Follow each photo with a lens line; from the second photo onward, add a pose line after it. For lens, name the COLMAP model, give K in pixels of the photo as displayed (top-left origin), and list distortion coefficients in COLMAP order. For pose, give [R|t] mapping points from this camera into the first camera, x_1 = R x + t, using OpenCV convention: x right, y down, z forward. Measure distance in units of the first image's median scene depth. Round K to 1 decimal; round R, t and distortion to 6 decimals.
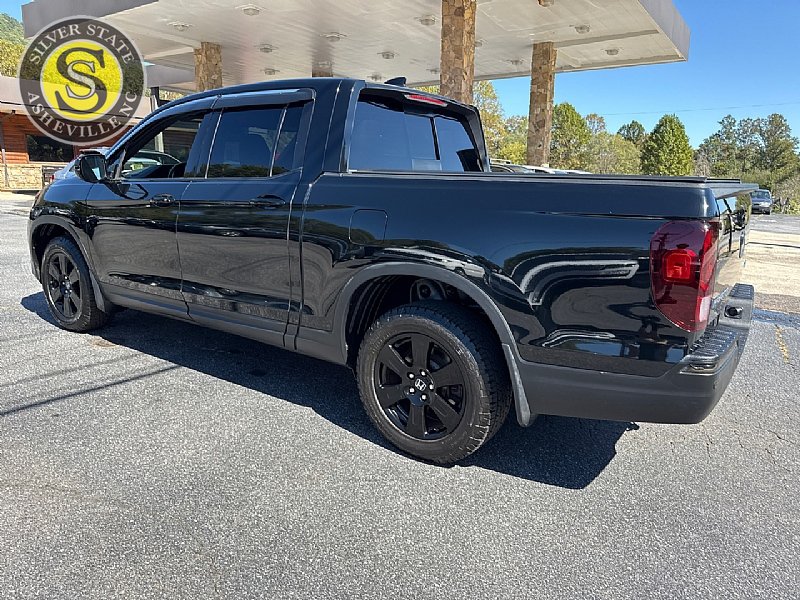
lens RADIAL K [[580.0, 0, 400.0], [0, 580.0, 300.0], [0, 0, 1]] dist [0.041804, -0.031088]
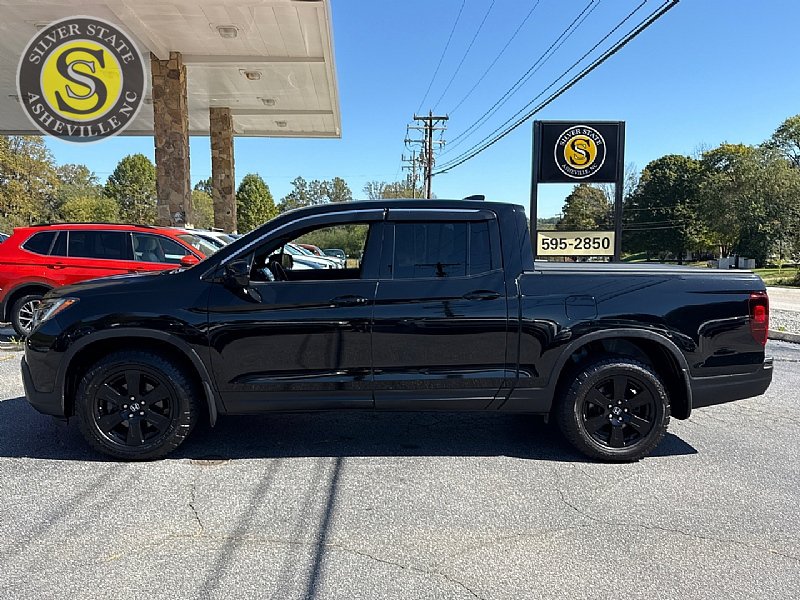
lens RADIAL K [[661.2, 0, 427.5], [0, 661.2, 299.5], [0, 0, 1]] dist [0.033182, -0.013481]
pose [[0.762836, -0.074826, 0.642248, -0.216233], [0.145475, 0.987677, -0.057718, -0.016705], [-0.630014, 0.137461, 0.764321, -0.005338]]
